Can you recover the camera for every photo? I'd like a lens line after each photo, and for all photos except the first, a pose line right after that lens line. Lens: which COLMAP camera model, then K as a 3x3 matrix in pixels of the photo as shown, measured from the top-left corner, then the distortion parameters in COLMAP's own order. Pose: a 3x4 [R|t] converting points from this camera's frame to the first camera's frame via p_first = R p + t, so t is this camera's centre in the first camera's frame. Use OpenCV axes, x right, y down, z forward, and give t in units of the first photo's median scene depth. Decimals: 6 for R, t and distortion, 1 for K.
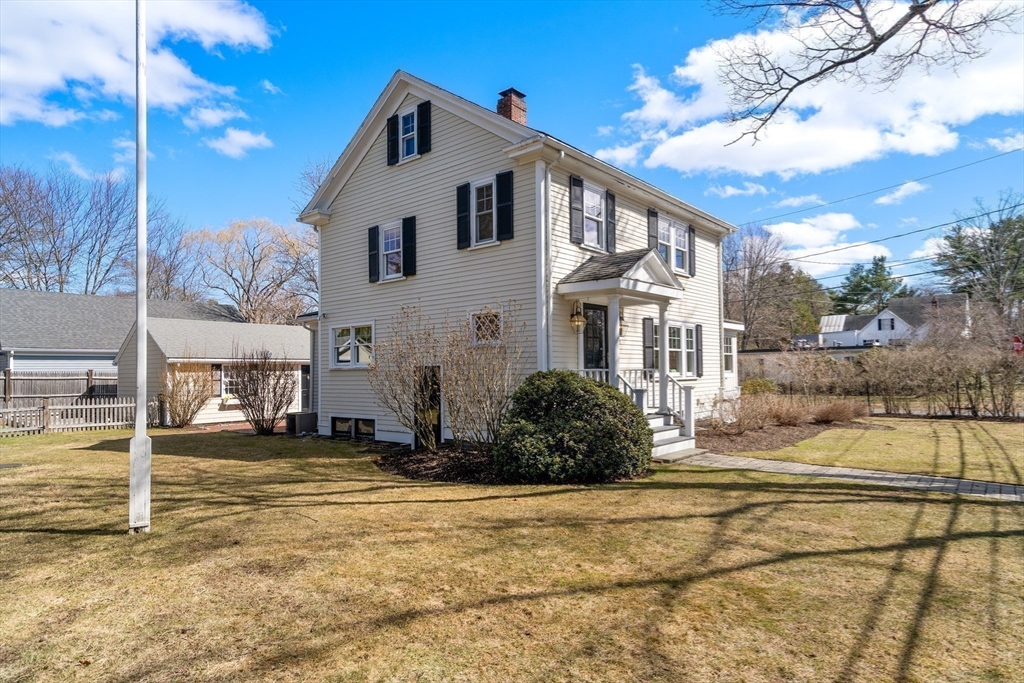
lens RADIAL K [[598.3, 0, 512.0], [0, 598.3, 341.5], [0, 0, 1]] dist [-0.000492, -0.000063]
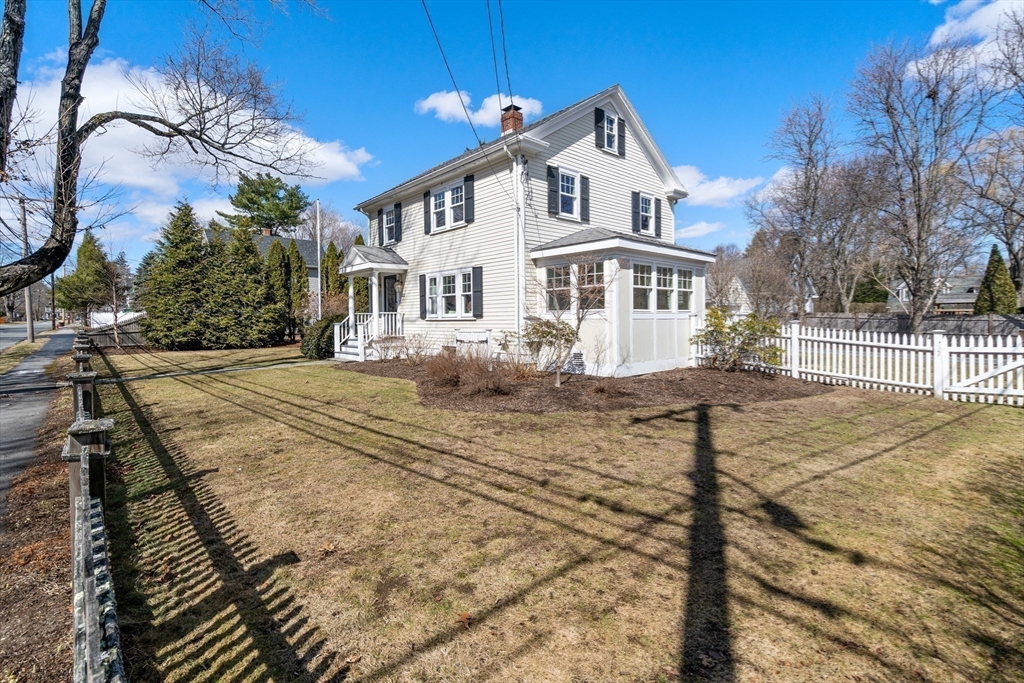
lens RADIAL K [[472.7, 0, 512.0], [0, 472.7, 341.5], [0, 0, 1]] dist [0.000974, 0.000027]
pose [[-0.135416, 0.048448, -0.989604, 1.191510], [0.049796, 0.997874, 0.042039, 0.073775], [0.989537, -0.043585, -0.137541, 1.235329]]
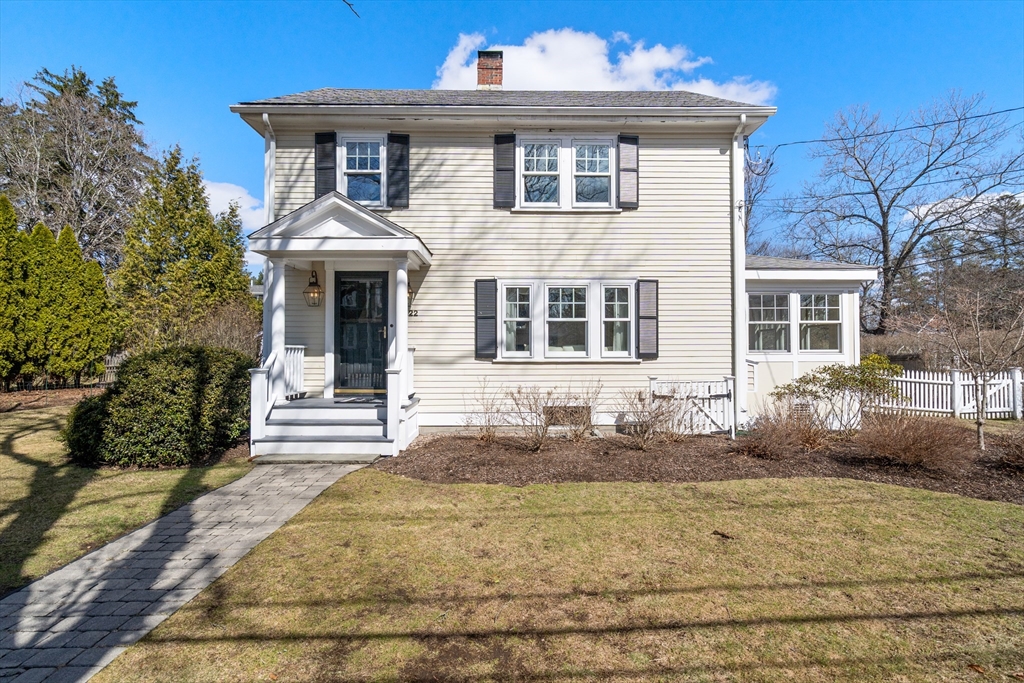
lens RADIAL K [[472.7, 0, 512.0], [0, 472.7, 341.5], [0, 0, 1]] dist [0.000974, 0.000027]
pose [[0.661658, -0.014195, -0.749671, 0.641018], [0.031406, 0.999468, 0.008795, 0.032471], [0.749147, -0.029363, 0.661752, 0.568918]]
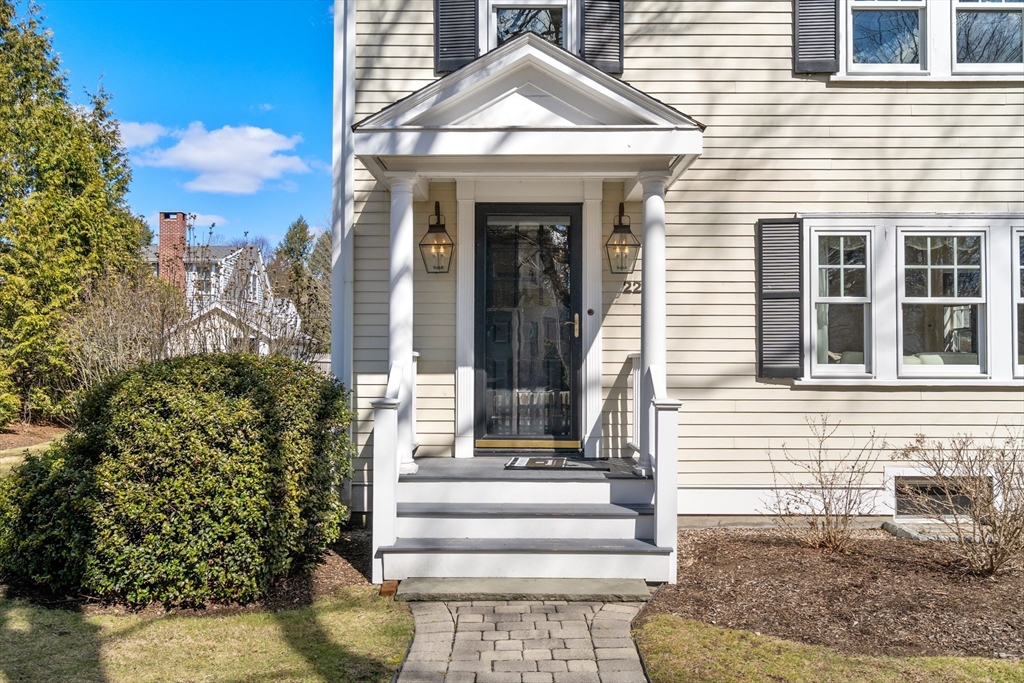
lens RADIAL K [[827.7, 0, 512.0], [0, 827.7, 341.5], [0, 0, 1]] dist [0.007616, 0.006487]
pose [[0.653293, -0.017621, -0.756900, 0.468679], [0.029591, 0.999560, 0.002270, 0.029033], [0.756526, -0.023880, 0.653527, 0.481459]]
